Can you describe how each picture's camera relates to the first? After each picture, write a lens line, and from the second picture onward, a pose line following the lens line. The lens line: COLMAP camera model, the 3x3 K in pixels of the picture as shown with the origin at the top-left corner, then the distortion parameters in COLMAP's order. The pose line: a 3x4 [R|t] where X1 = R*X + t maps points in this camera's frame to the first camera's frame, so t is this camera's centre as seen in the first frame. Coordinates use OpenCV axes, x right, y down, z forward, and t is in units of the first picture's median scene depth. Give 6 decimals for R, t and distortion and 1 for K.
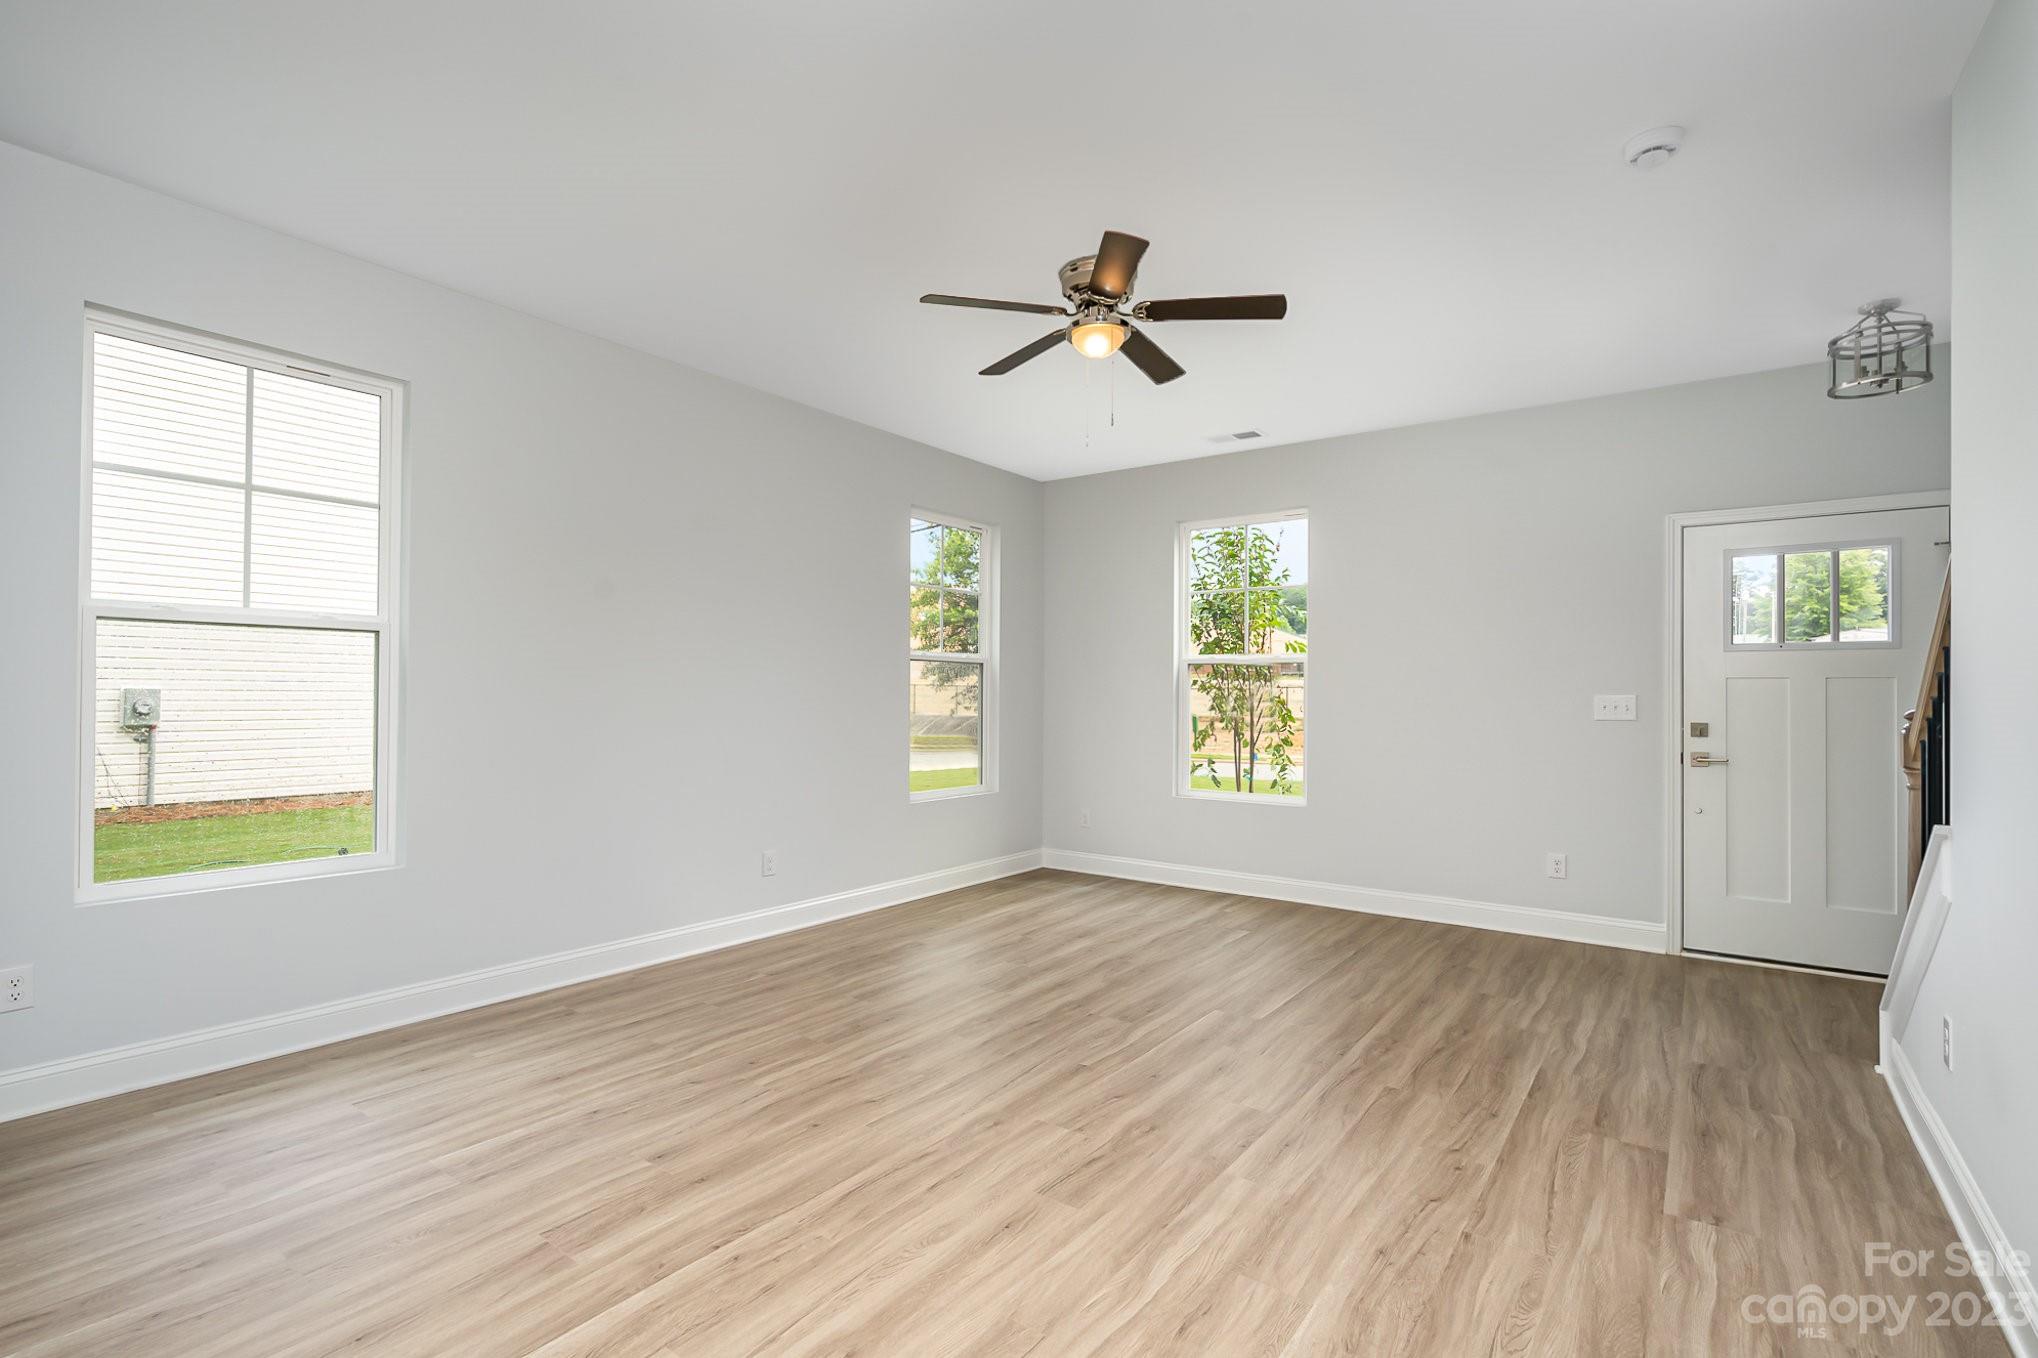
lens RADIAL K [[942.2, 0, 980.0], [0, 942.2, 707.8], [0, 0, 1]] dist [-0.001737, 0.000022]
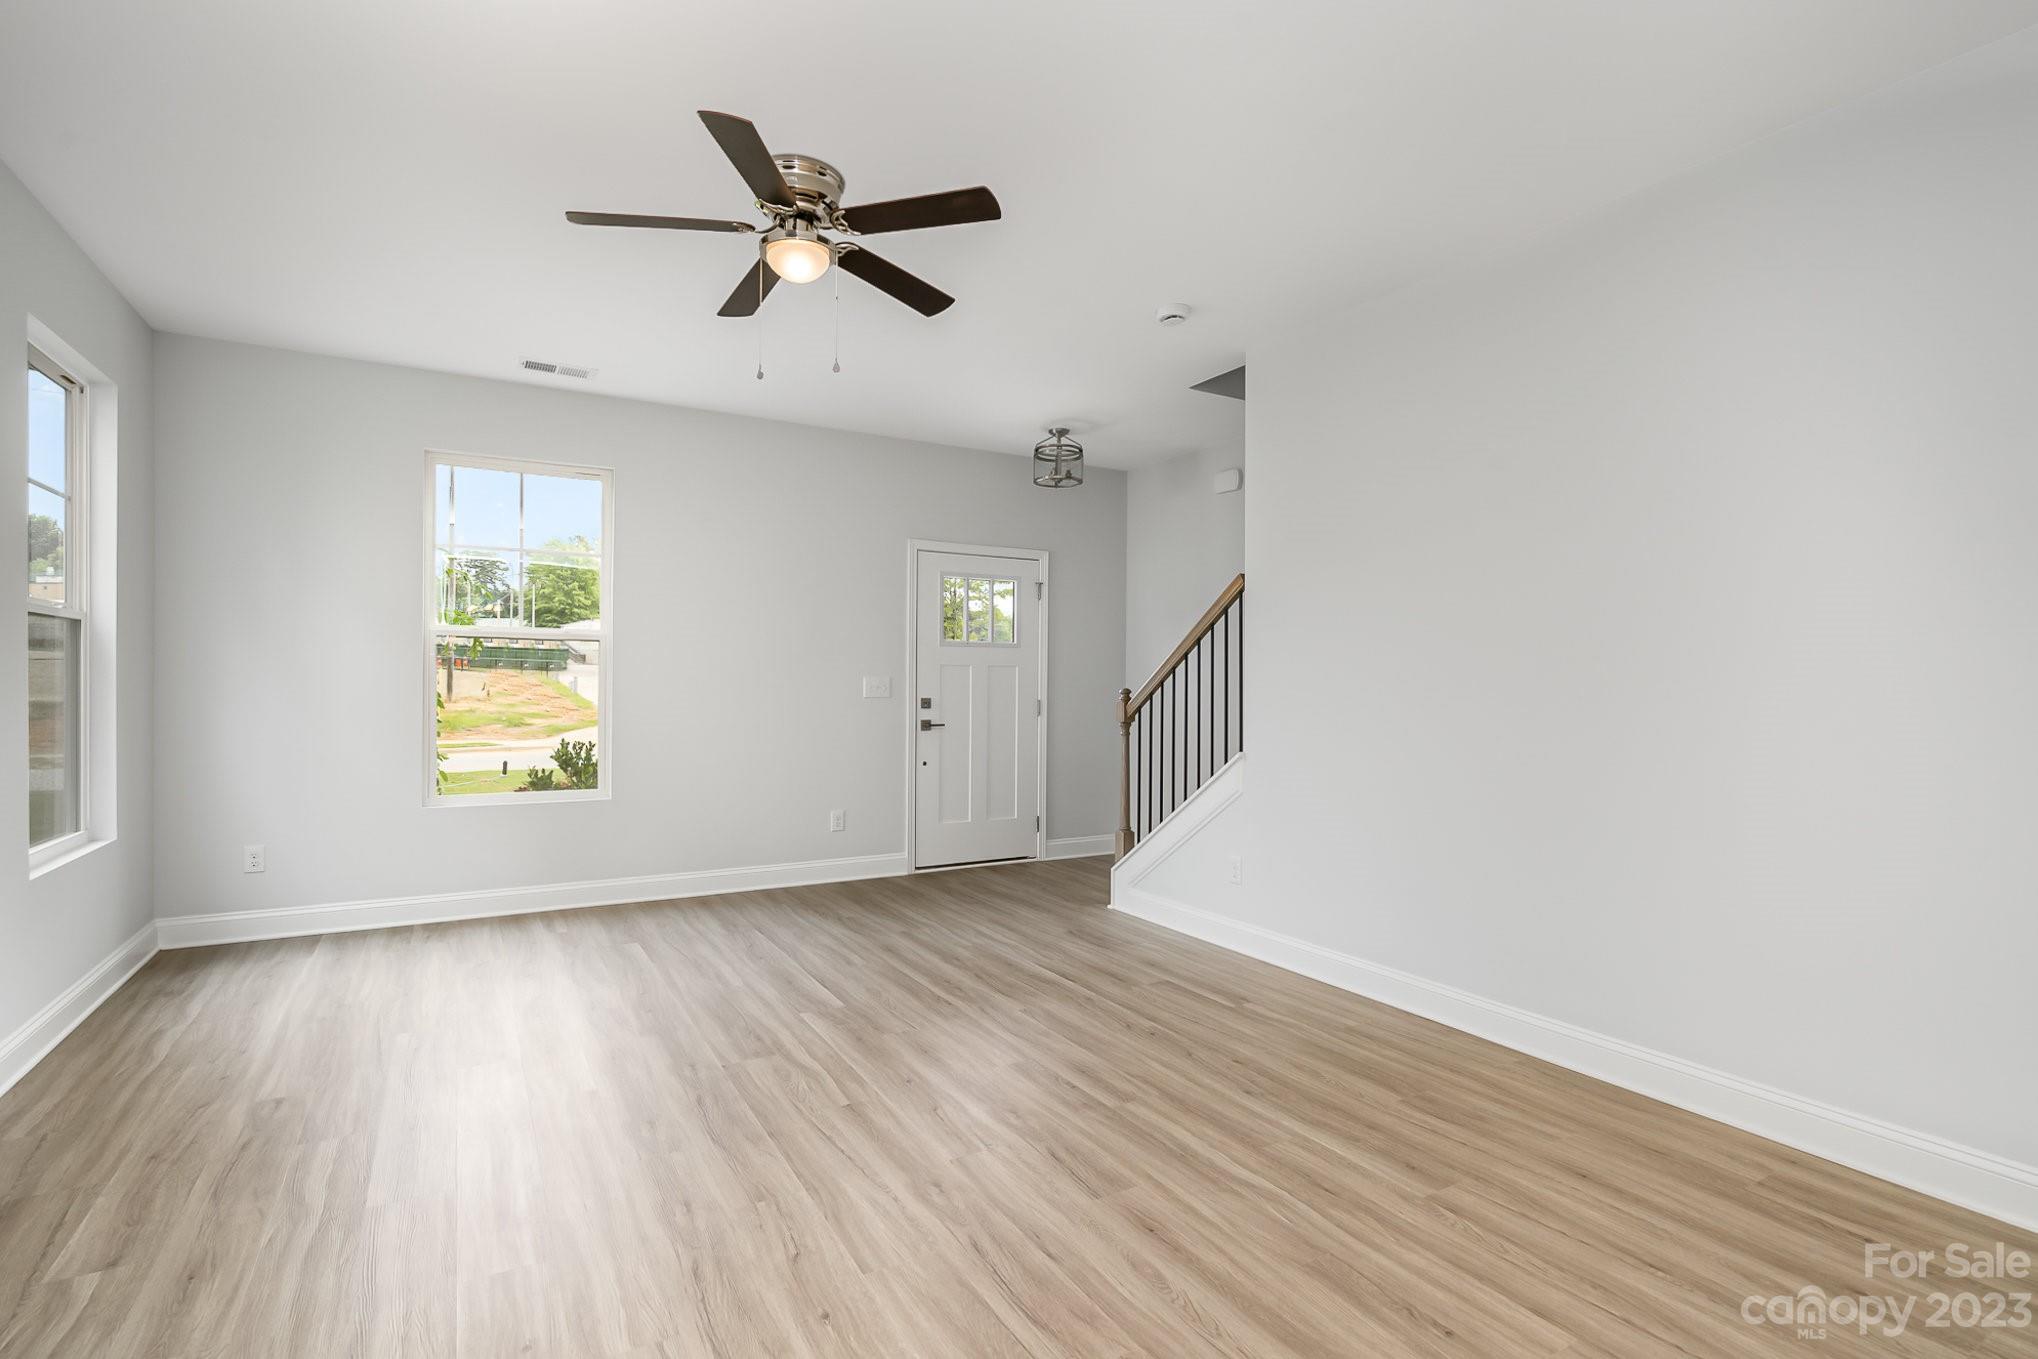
lens RADIAL K [[955.2, 0, 1019.0], [0, 955.2, 679.5], [0, 0, 1]] dist [-0.000801, -0.000416]
pose [[0.375903, 0.001261, 0.926658, -0.598393], [0.003644, 0.999989, -0.002839, -0.007379], [-0.926652, 0.004443, 0.375894, 0.485599]]
